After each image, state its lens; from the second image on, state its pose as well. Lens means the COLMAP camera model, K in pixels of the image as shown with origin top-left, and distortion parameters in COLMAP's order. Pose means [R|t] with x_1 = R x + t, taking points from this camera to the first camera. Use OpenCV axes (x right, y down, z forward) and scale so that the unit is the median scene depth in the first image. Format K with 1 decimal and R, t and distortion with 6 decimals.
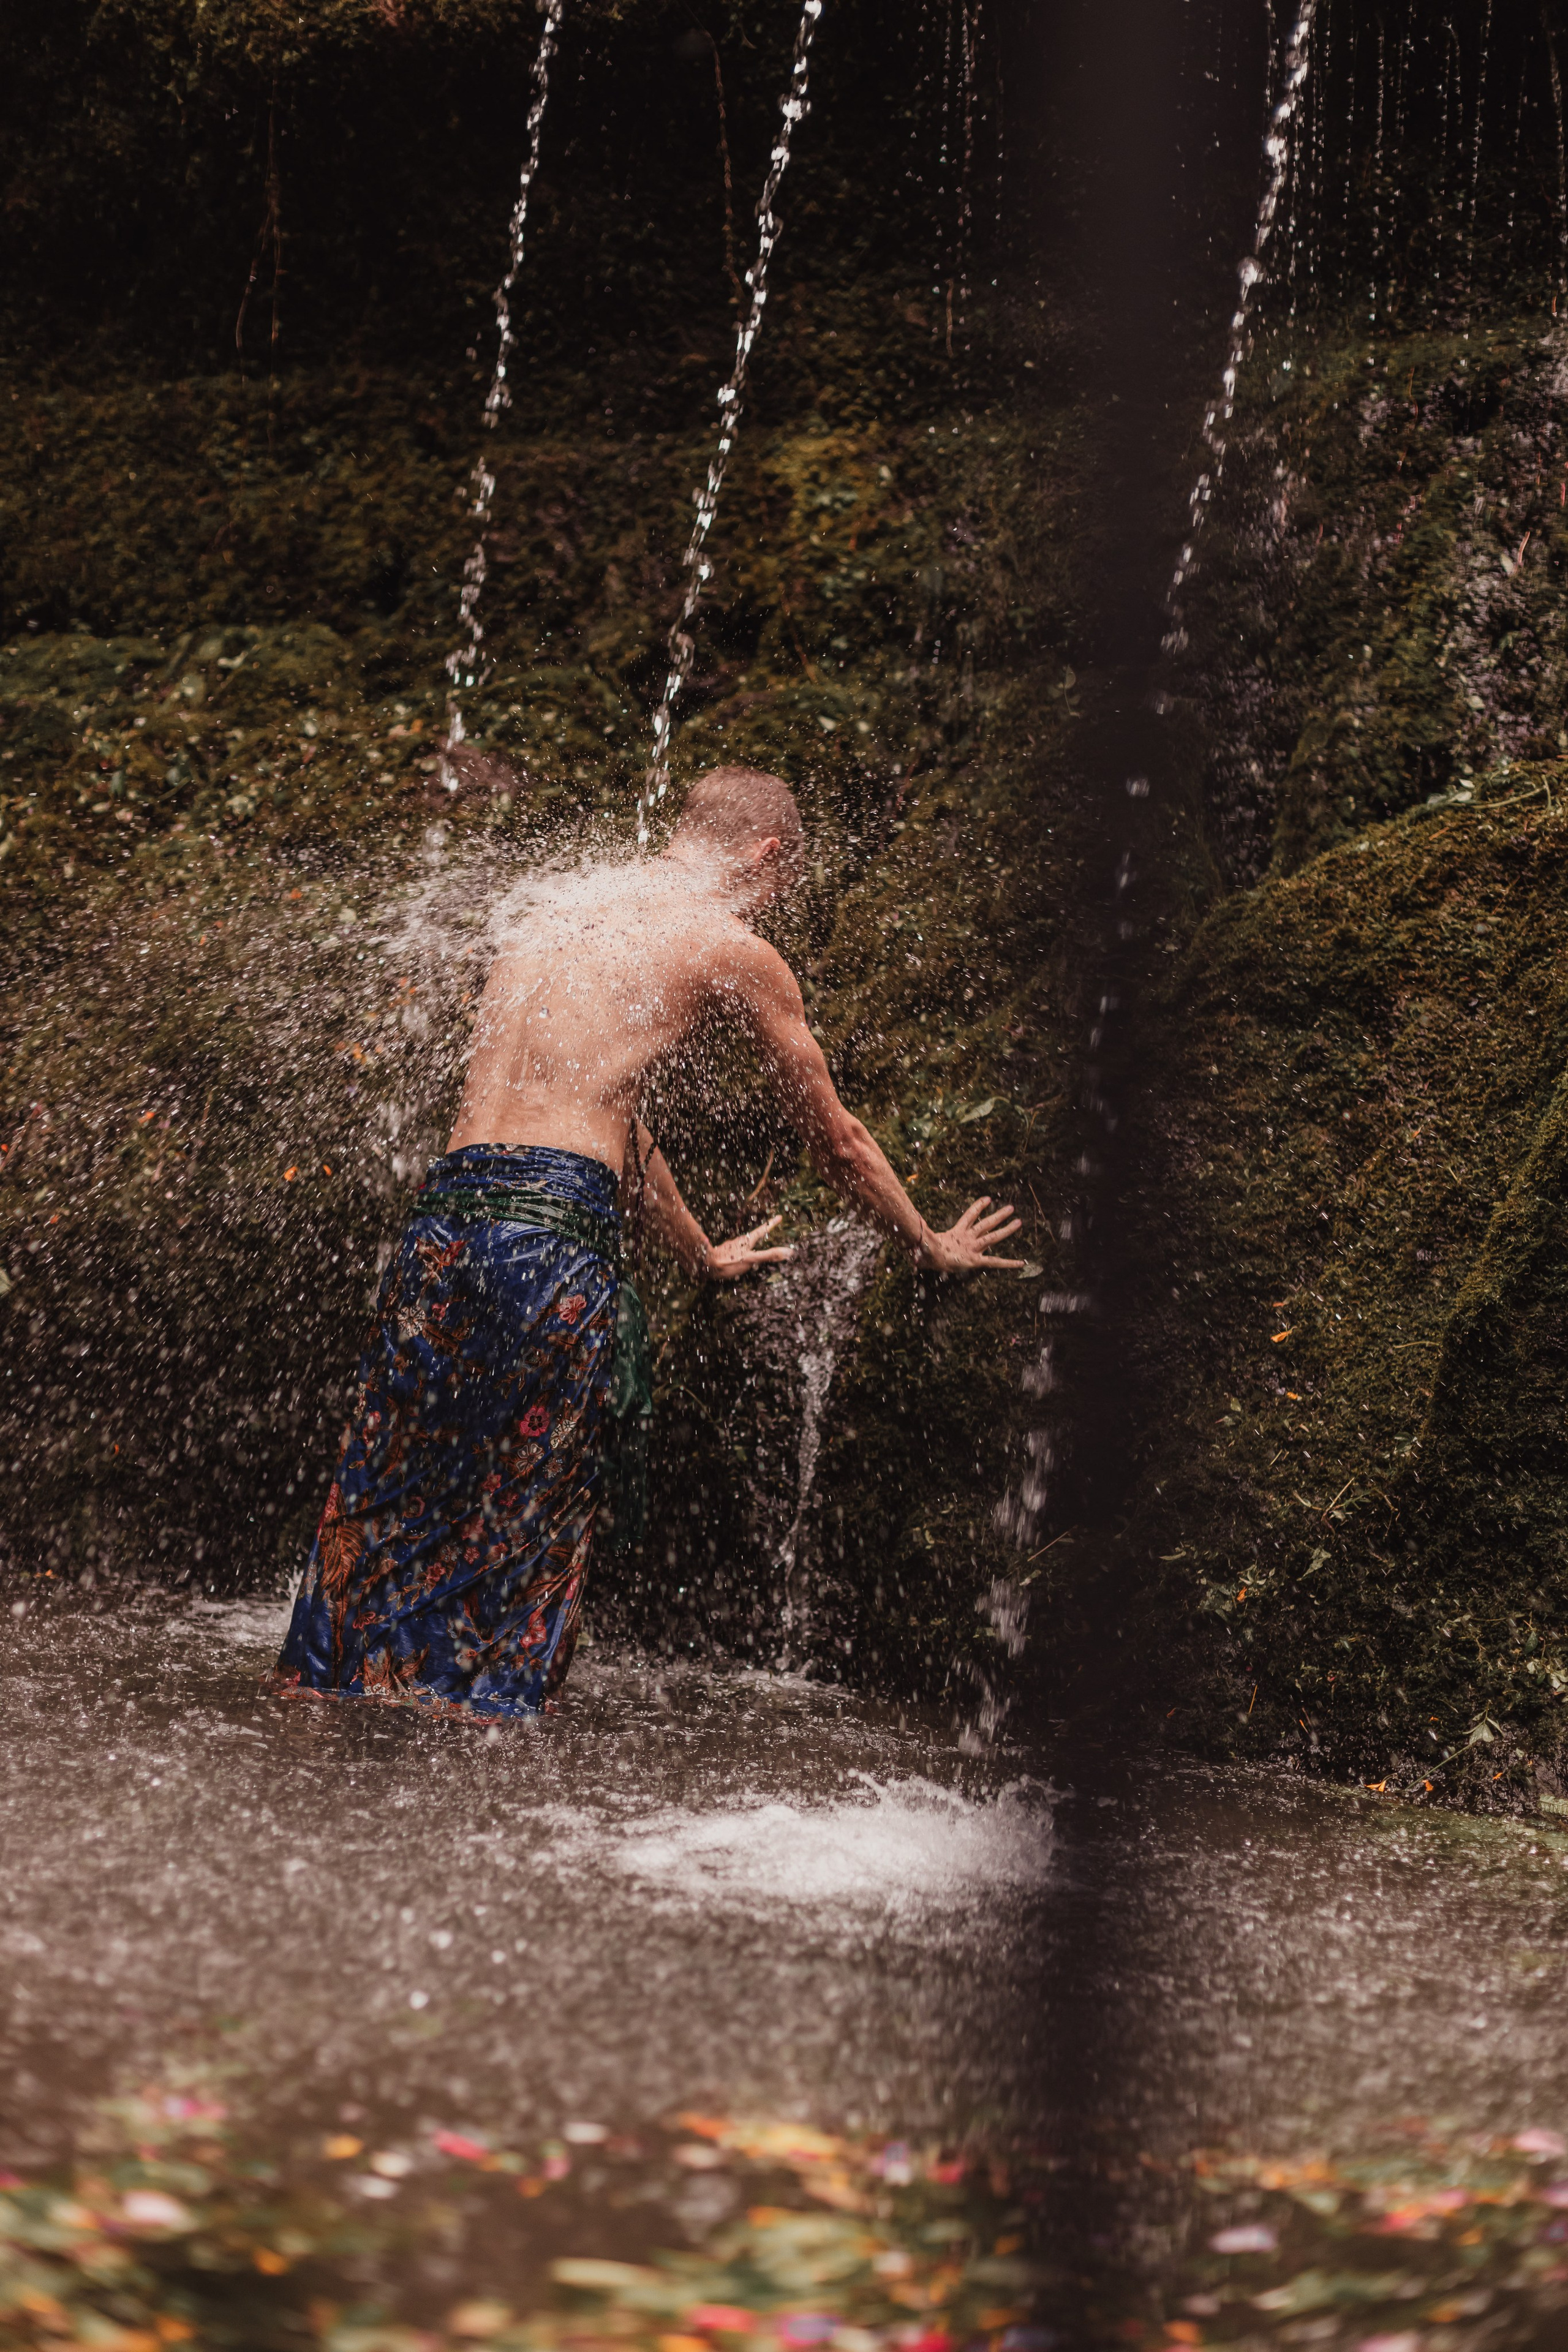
lens RADIAL K [[3534.6, 0, 786.4], [0, 3534.6, 1180.5], [0, 0, 1]] dist [0.003073, 0.000000]
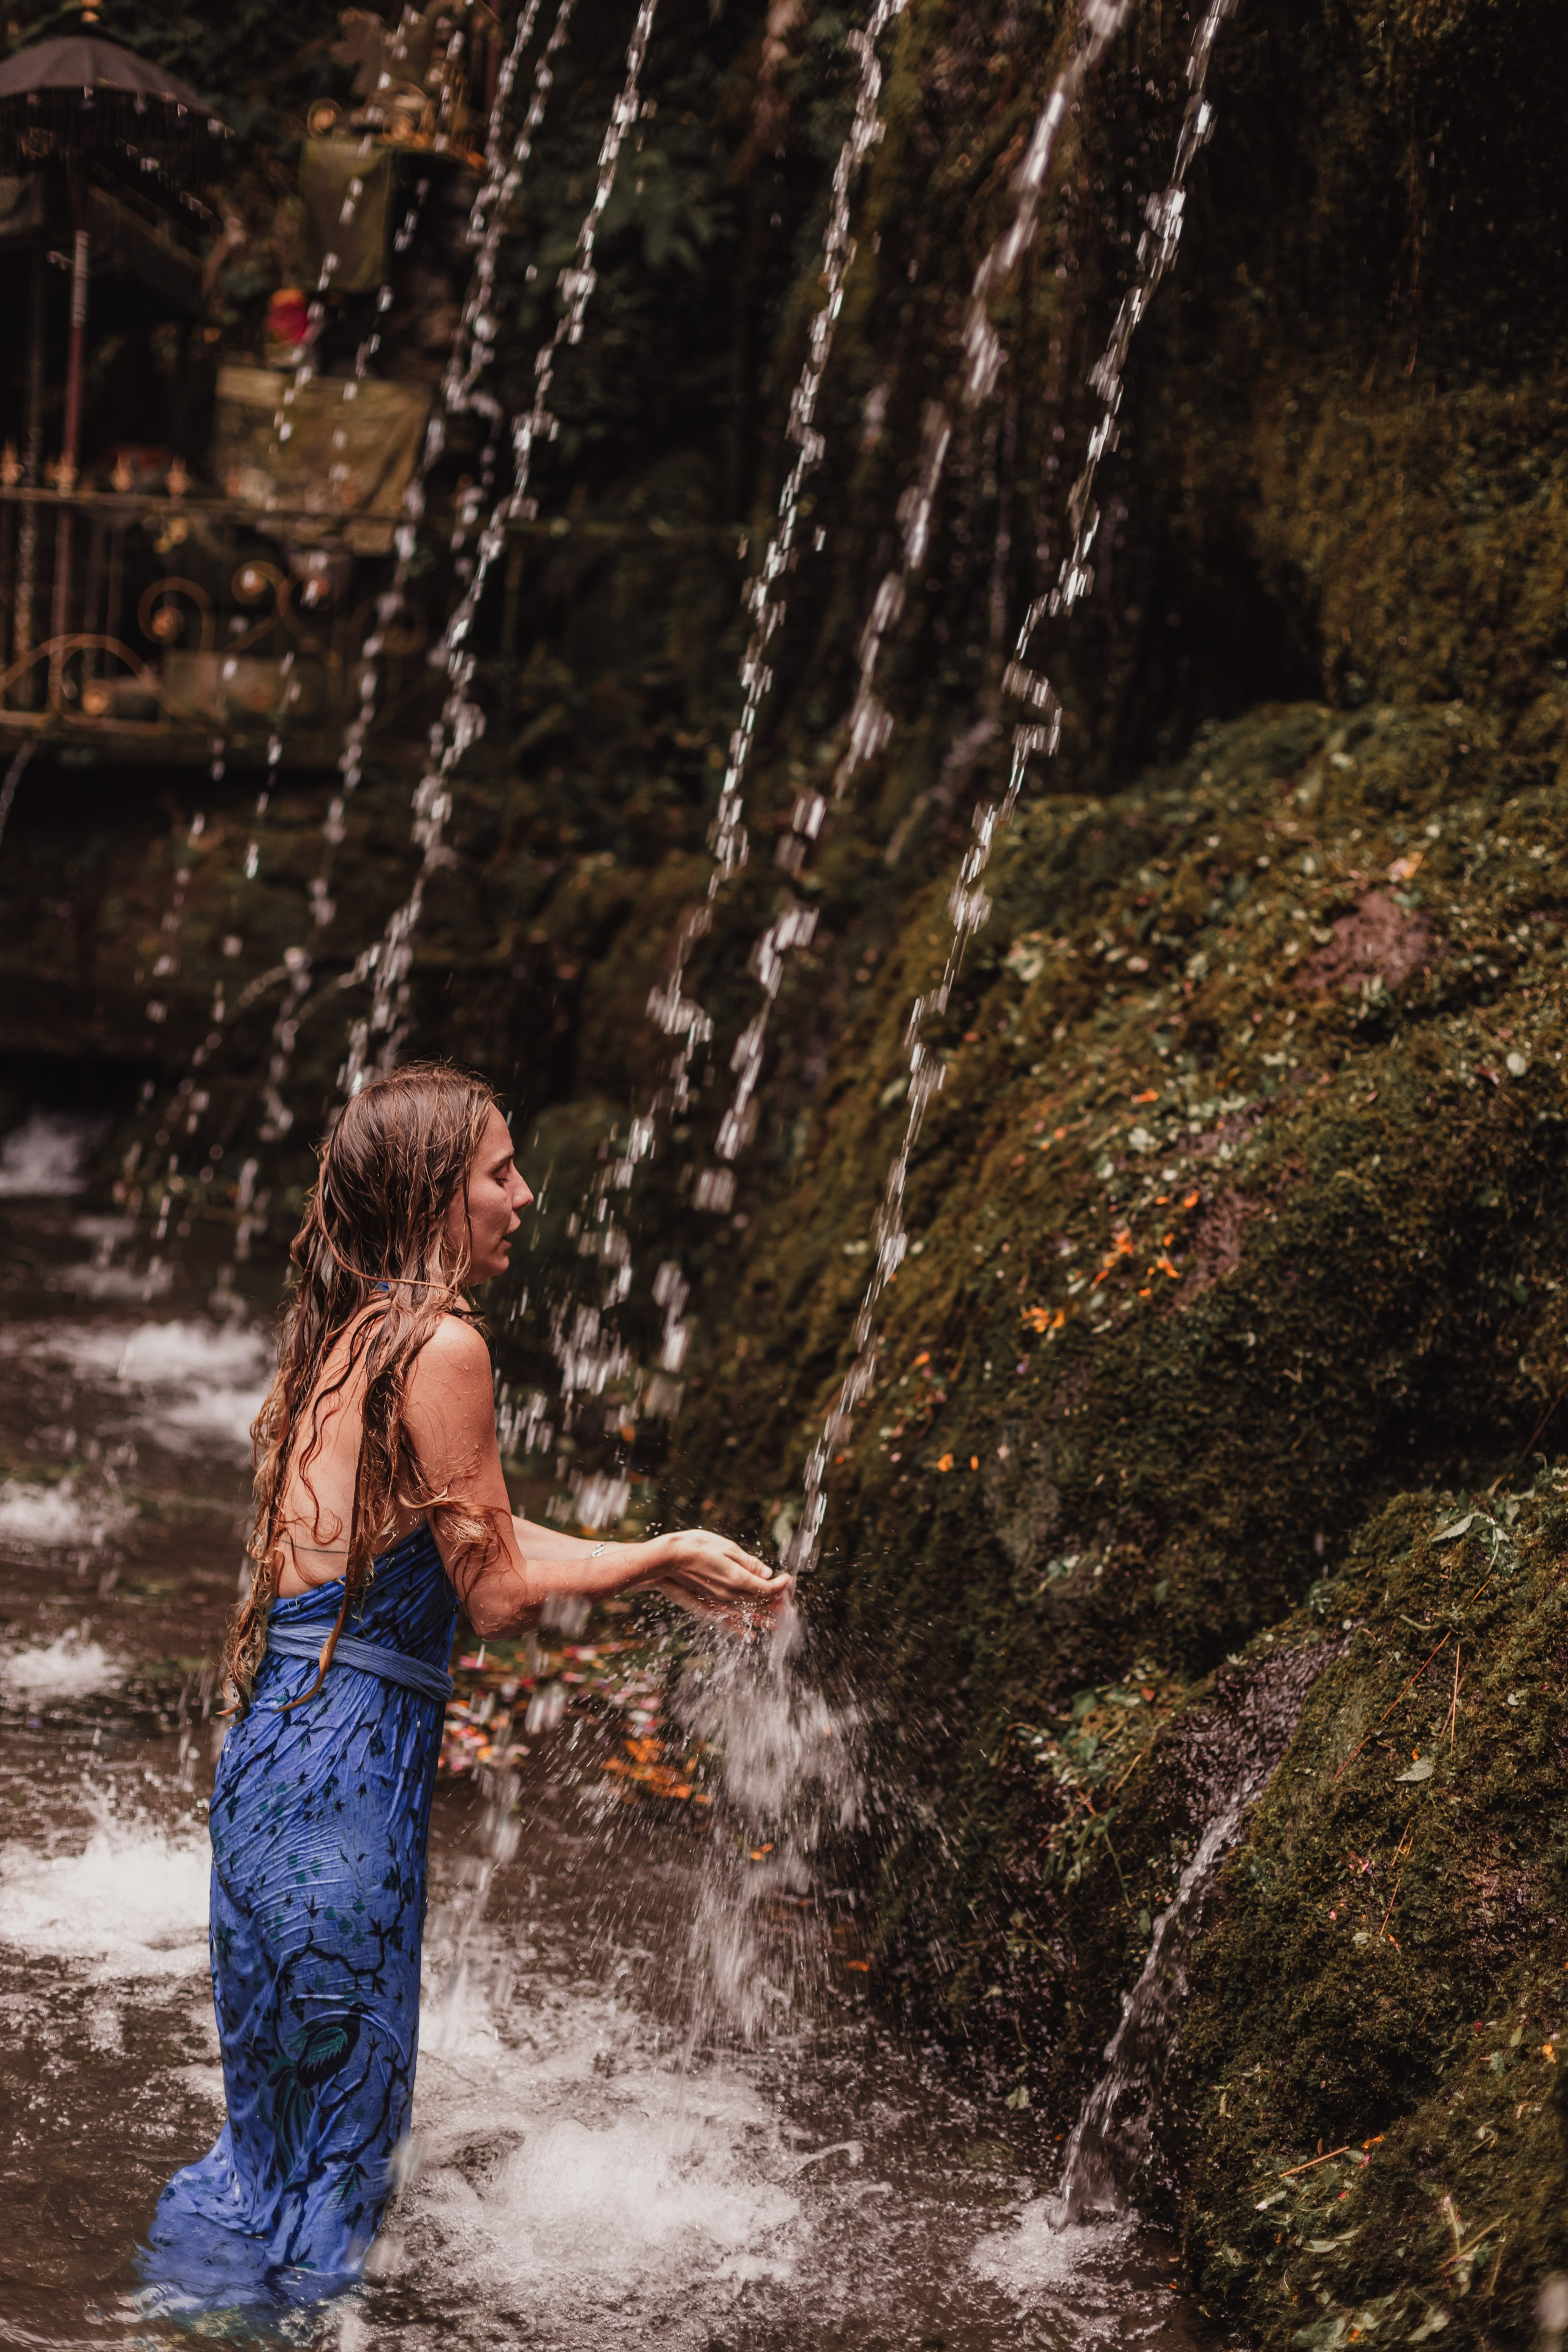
lens RADIAL K [[3534.6, 0, 769.7], [0, 3534.6, 1178.6], [0, 0, 1]] dist [0.003073, 0.000000]
pose [[0.752890, 0.042696, -0.656760, 0.316769], [0.005972, 0.997409, 0.071688, -0.108078], [0.658119, -0.057895, 0.750685, 0.249889]]
